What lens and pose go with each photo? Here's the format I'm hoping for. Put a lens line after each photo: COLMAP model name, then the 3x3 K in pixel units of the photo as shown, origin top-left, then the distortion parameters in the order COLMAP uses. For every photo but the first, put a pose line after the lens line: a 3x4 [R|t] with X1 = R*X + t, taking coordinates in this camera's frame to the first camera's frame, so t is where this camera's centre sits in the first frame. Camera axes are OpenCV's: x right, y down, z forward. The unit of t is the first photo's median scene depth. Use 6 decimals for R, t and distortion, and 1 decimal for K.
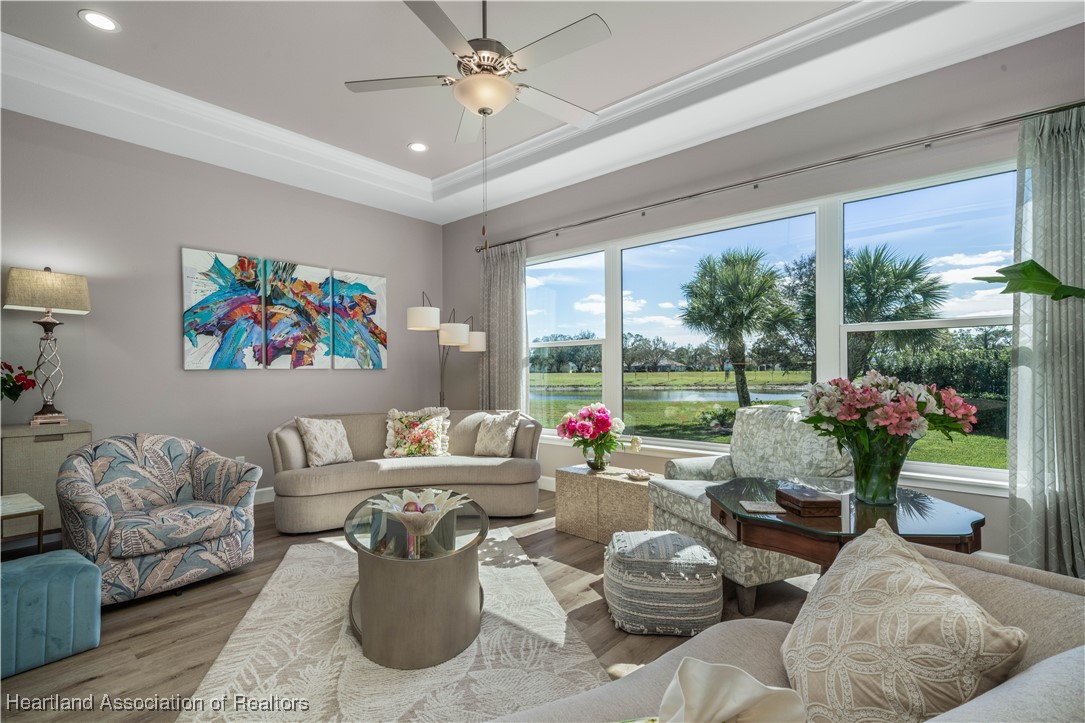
lens RADIAL K [[506.2, 0, 537.0], [0, 506.2, 372.1], [0, 0, 1]] dist [0.001791, 0.000342]
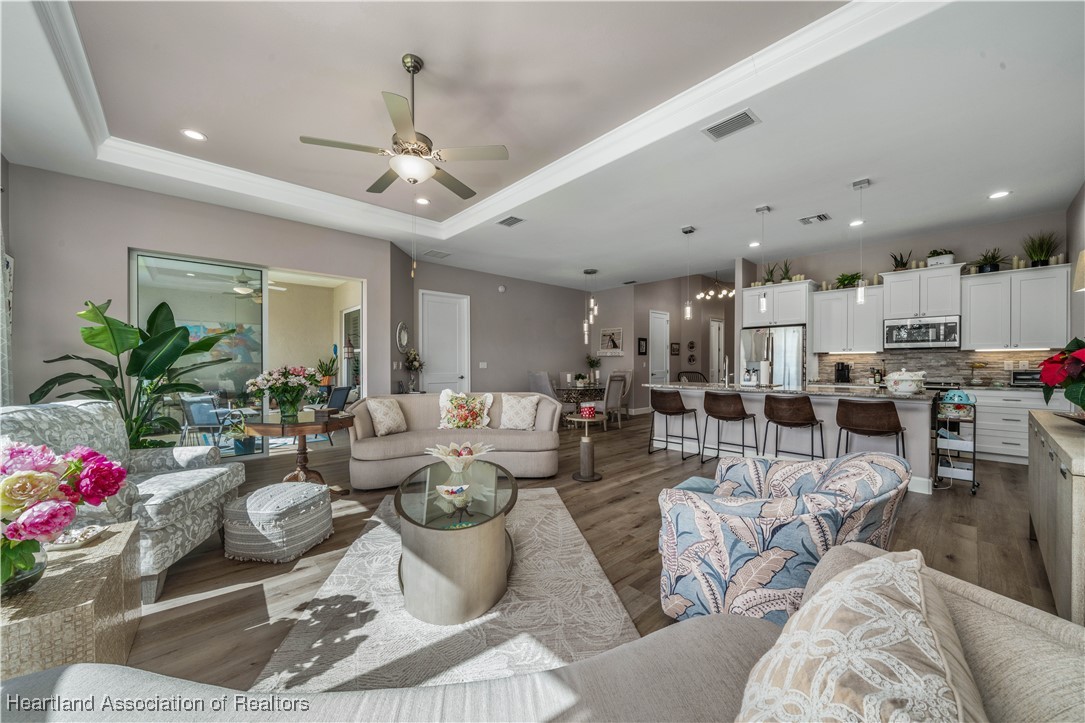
lens RADIAL K [[394.6, 0, 537.5], [0, 394.6, 364.5], [0, 0, 1]] dist [-0.003069, -0.000121]
pose [[-0.993494, 0.008214, 0.113585, -0.289272], [0.008241, 0.999966, -0.000234, 0.004601], [-0.113583, 0.000703, -0.993528, 1.039764]]
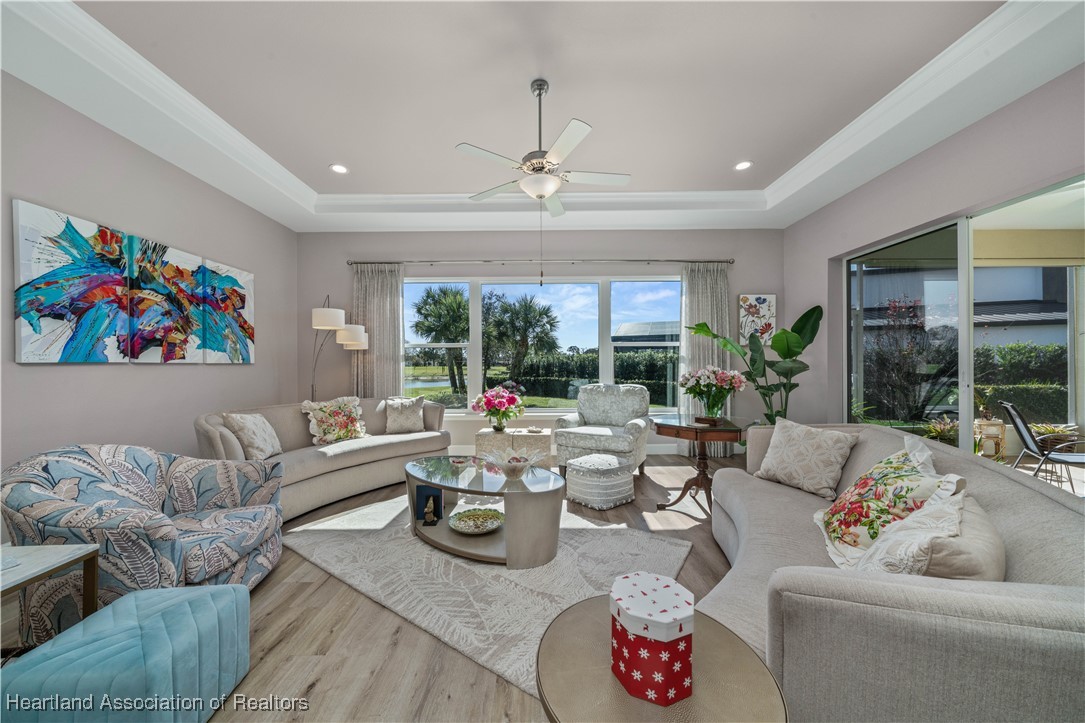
lens RADIAL K [[368.8, 0, 535.5], [0, 368.8, 366.9], [0, 0, 1]] dist [-0.005638, 0.000328]
pose [[0.753611, -0.000880, 0.657320, -0.427118], [0.001562, 0.999999, -0.000452, 0.002077], [-0.657318, 0.001367, 0.753612, 0.085611]]
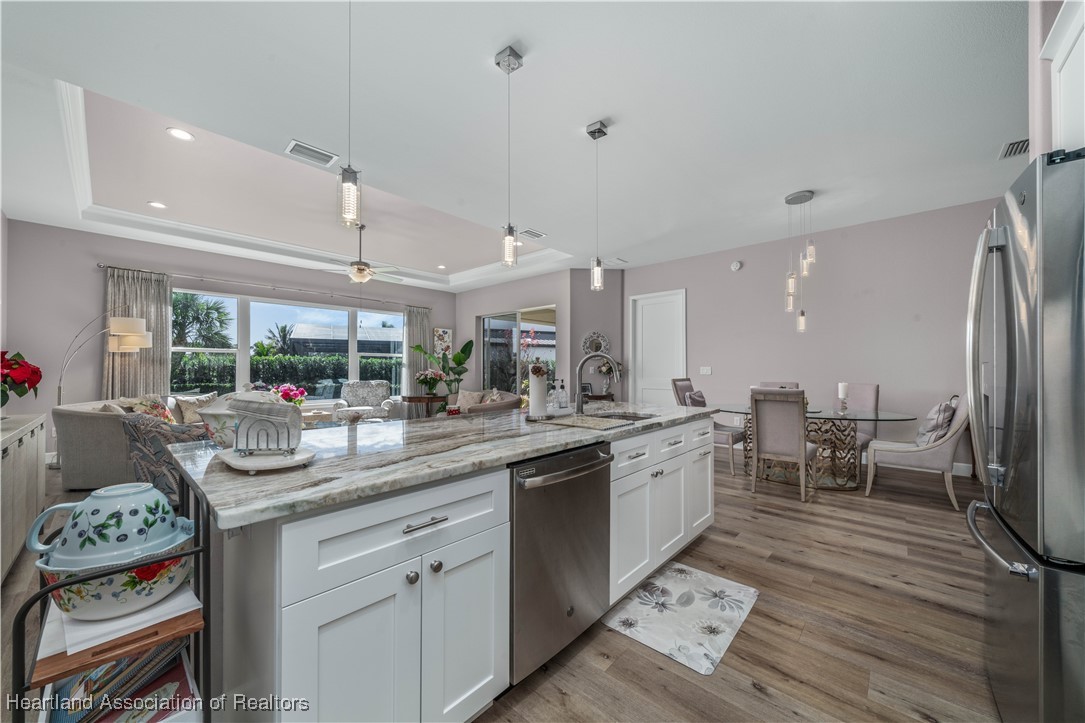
lens RADIAL K [[394.6, 0, 537.5], [0, 394.6, 364.5], [0, 0, 1]] dist [-0.003069, -0.000121]
pose [[0.020740, 0.017246, 0.999636, -1.222070], [0.000731, 0.999851, -0.017265, 0.008779], [-0.999785, 0.001089, 0.020724, -0.051698]]
